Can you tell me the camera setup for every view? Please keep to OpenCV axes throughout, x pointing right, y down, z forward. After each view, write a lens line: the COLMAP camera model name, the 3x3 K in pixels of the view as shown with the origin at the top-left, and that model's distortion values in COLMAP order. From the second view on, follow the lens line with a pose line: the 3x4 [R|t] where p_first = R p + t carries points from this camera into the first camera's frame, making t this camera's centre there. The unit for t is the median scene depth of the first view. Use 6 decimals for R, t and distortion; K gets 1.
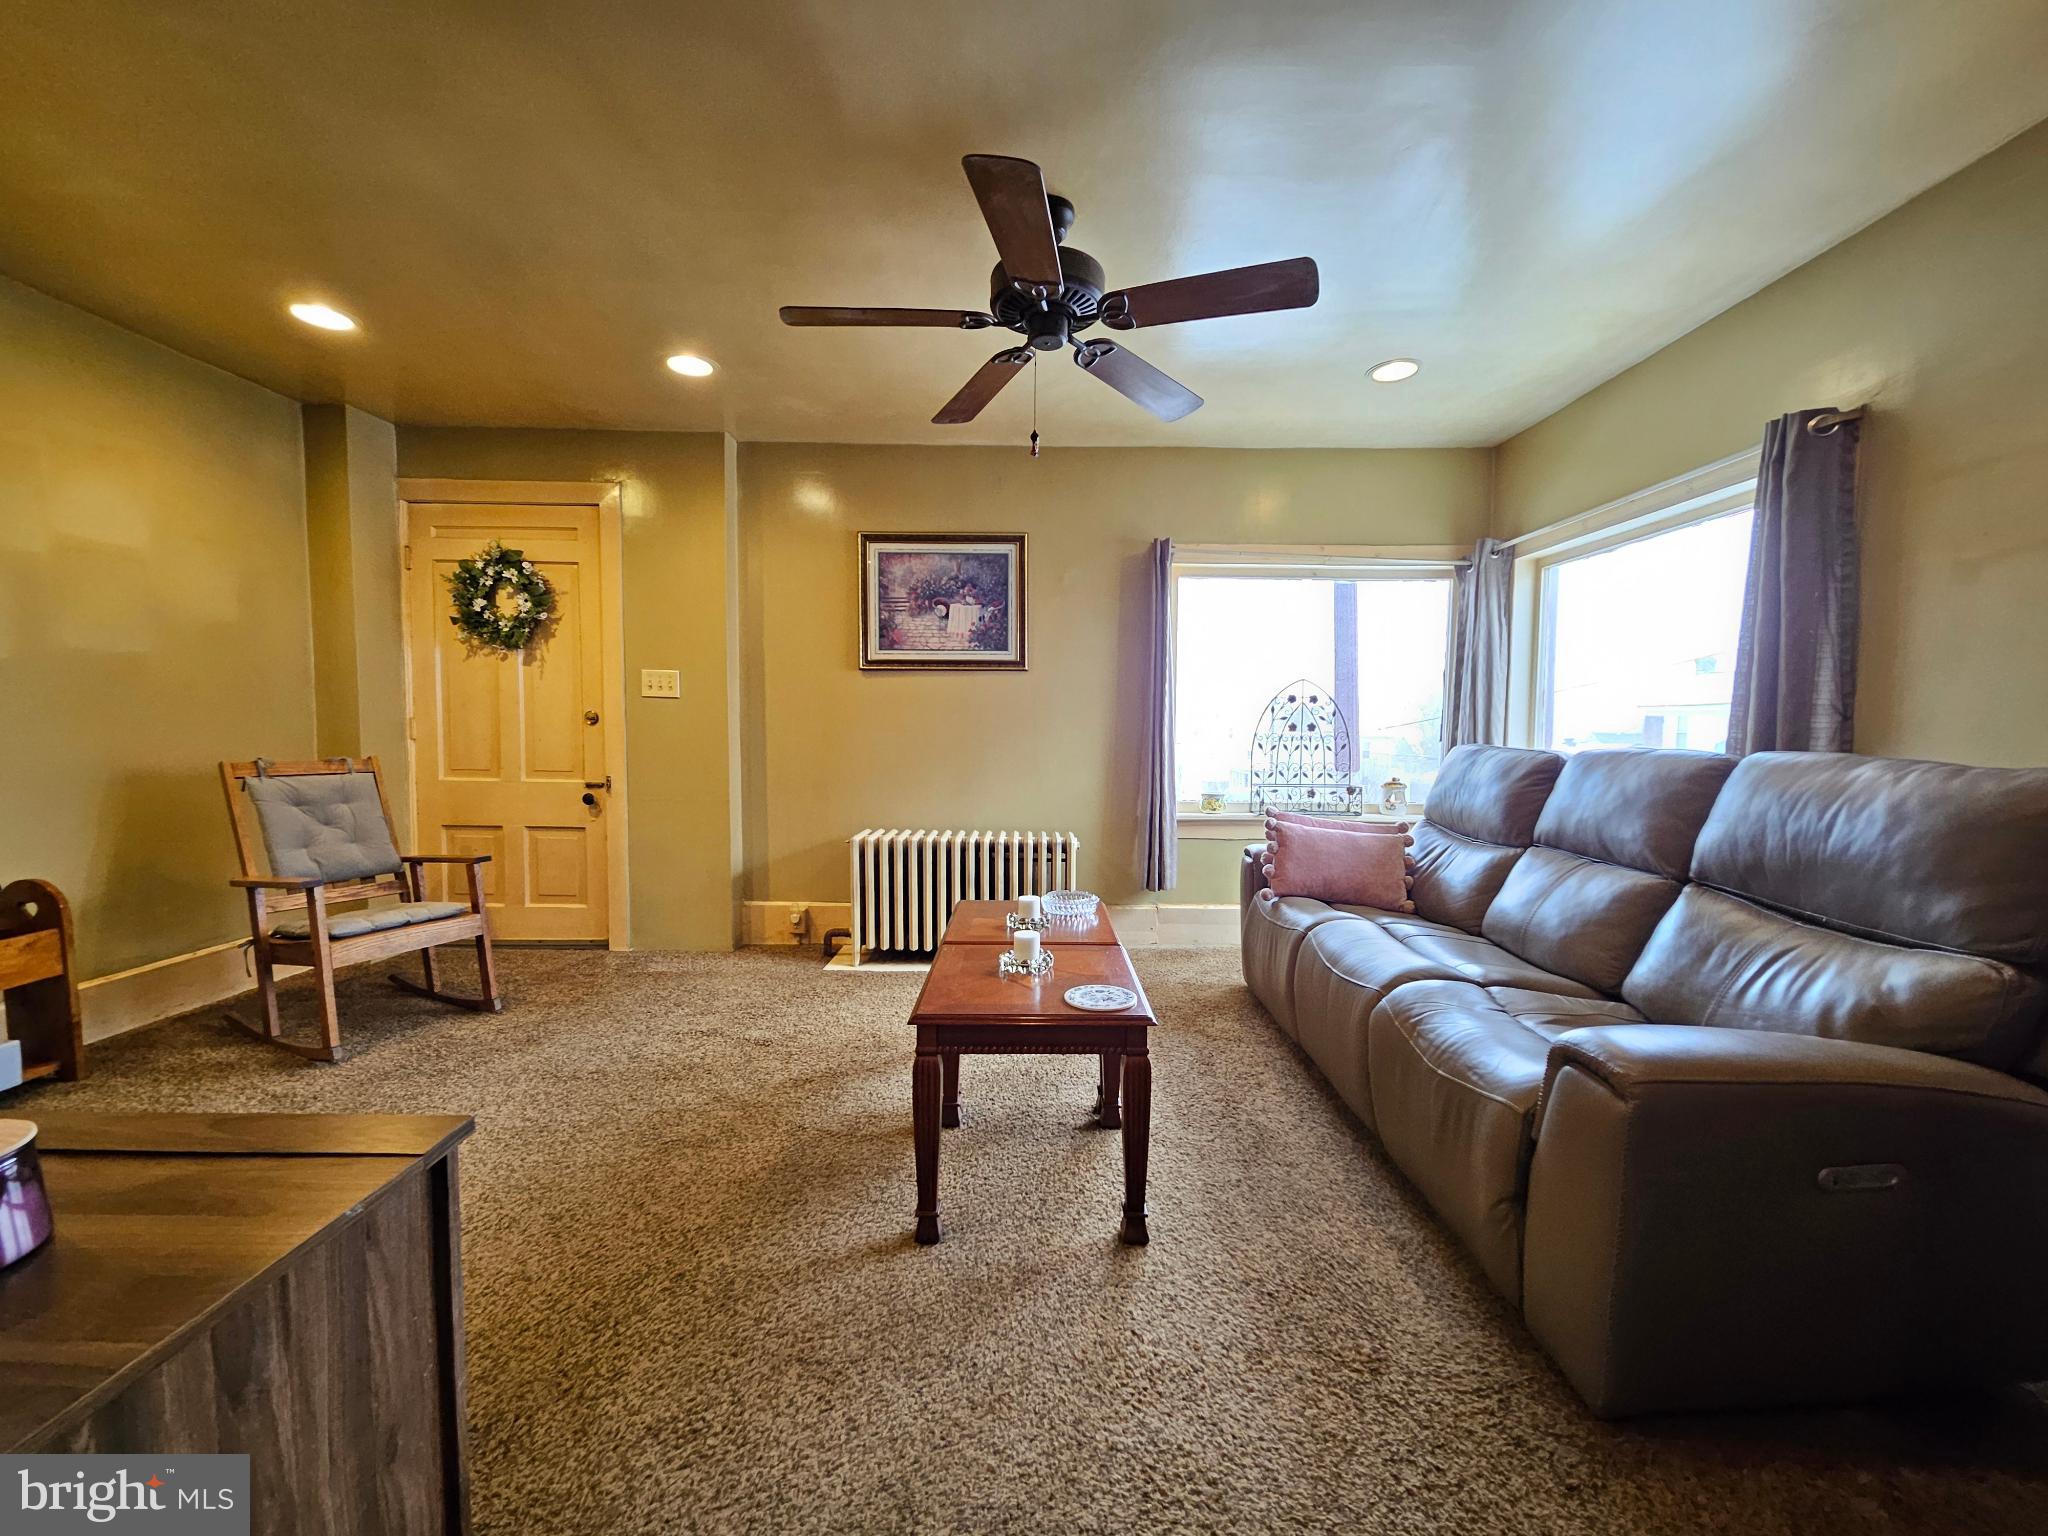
lens RADIAL K [[794.0, 0, 1030.0], [0, 794.0, 775.7], [0, 0, 1]] dist [0.010152, -0.005899]
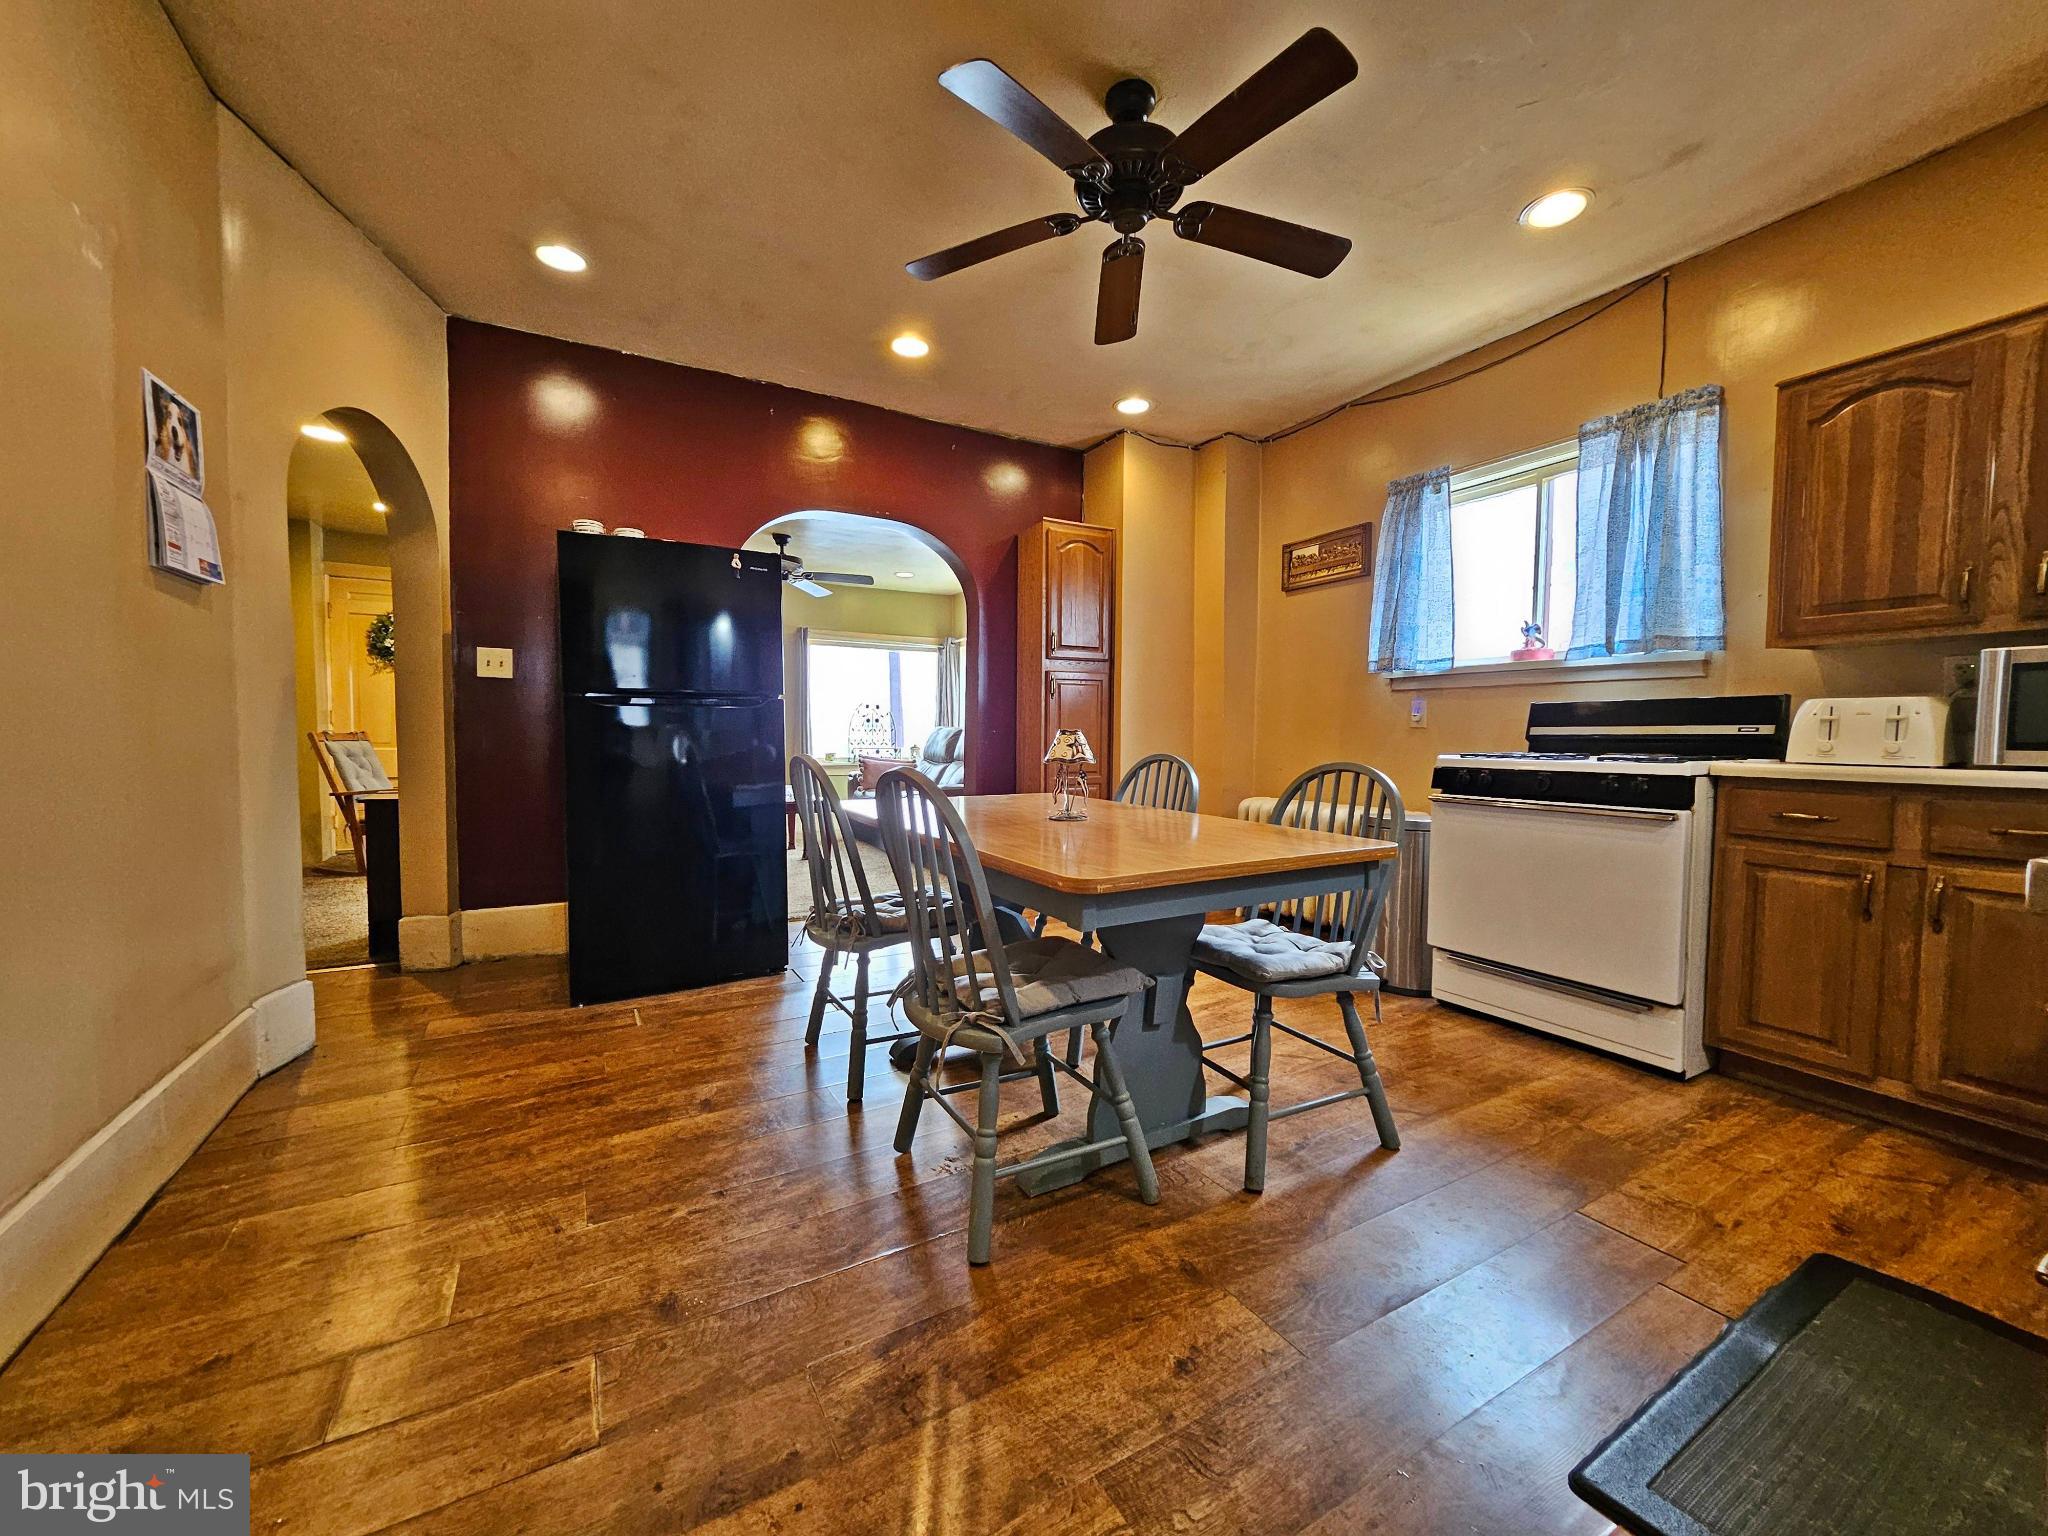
lens RADIAL K [[794.0, 0, 1030.0], [0, 794.0, 775.7], [0, 0, 1]] dist [0.010152, -0.005899]
pose [[0.863984, -0.029600, 0.502649, -0.373878], [0.030853, 0.999507, 0.005827, 0.089989], [-0.502574, 0.010474, 0.864471, -1.070225]]
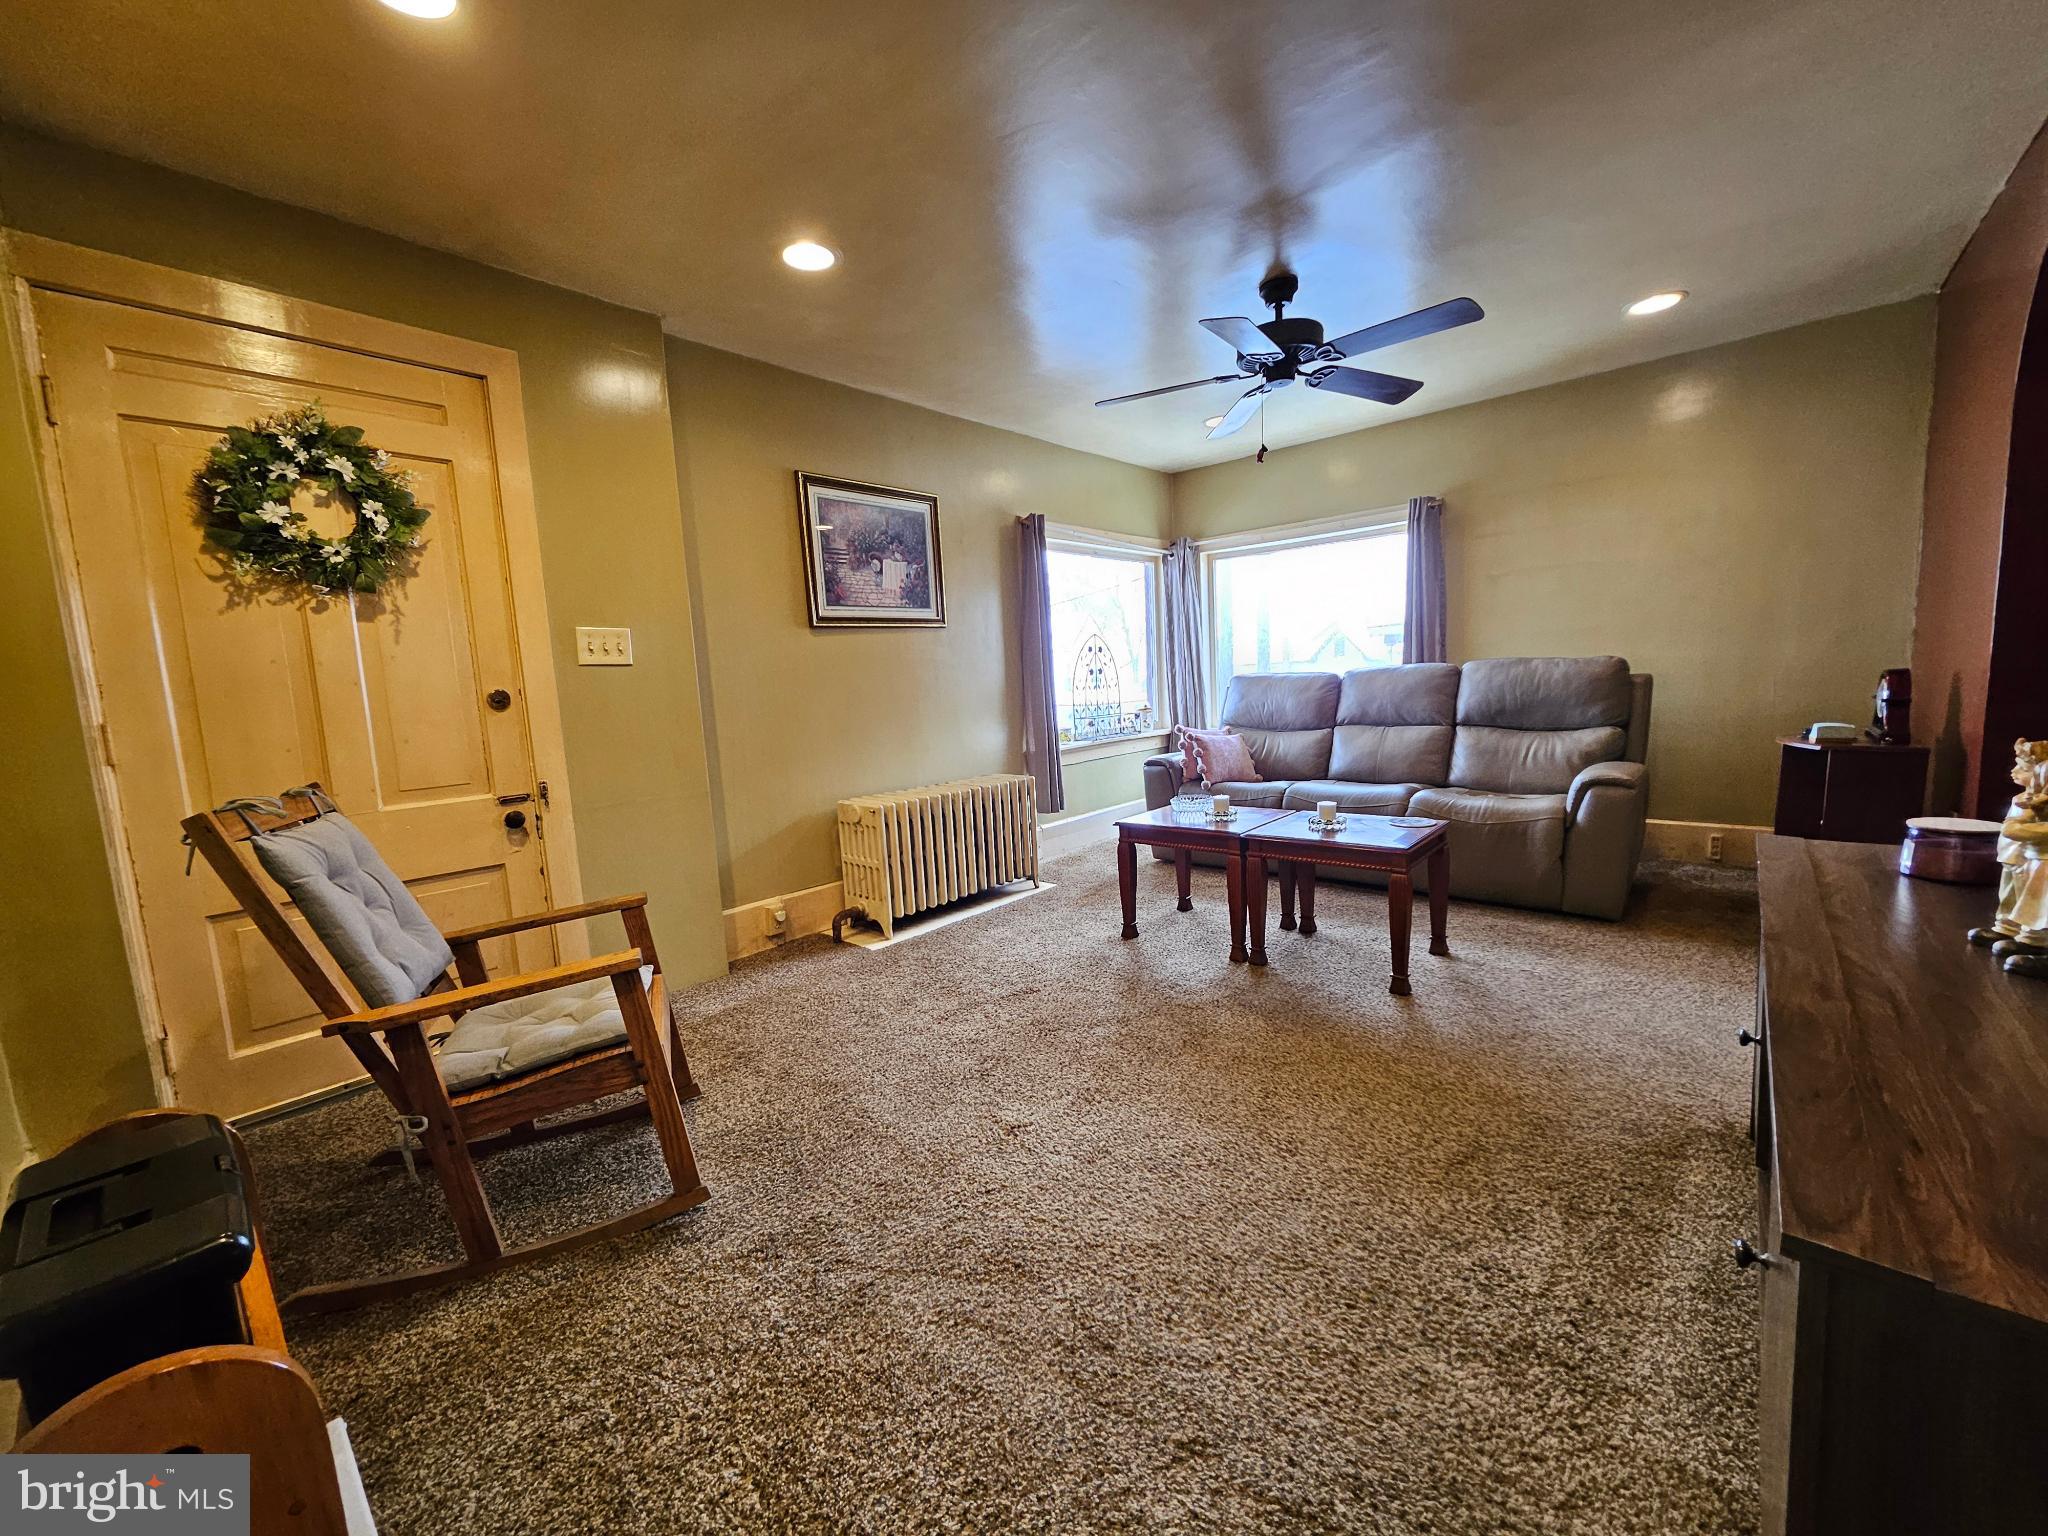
lens RADIAL K [[794.0, 0, 1030.0], [0, 794.0, 775.7], [0, 0, 1]] dist [0.010152, -0.005899]
pose [[0.669464, -0.138419, 0.729834, -0.754200], [0.107612, 0.990193, 0.089088, -0.021191], [-0.735008, 0.018898, 0.677795, 0.218048]]
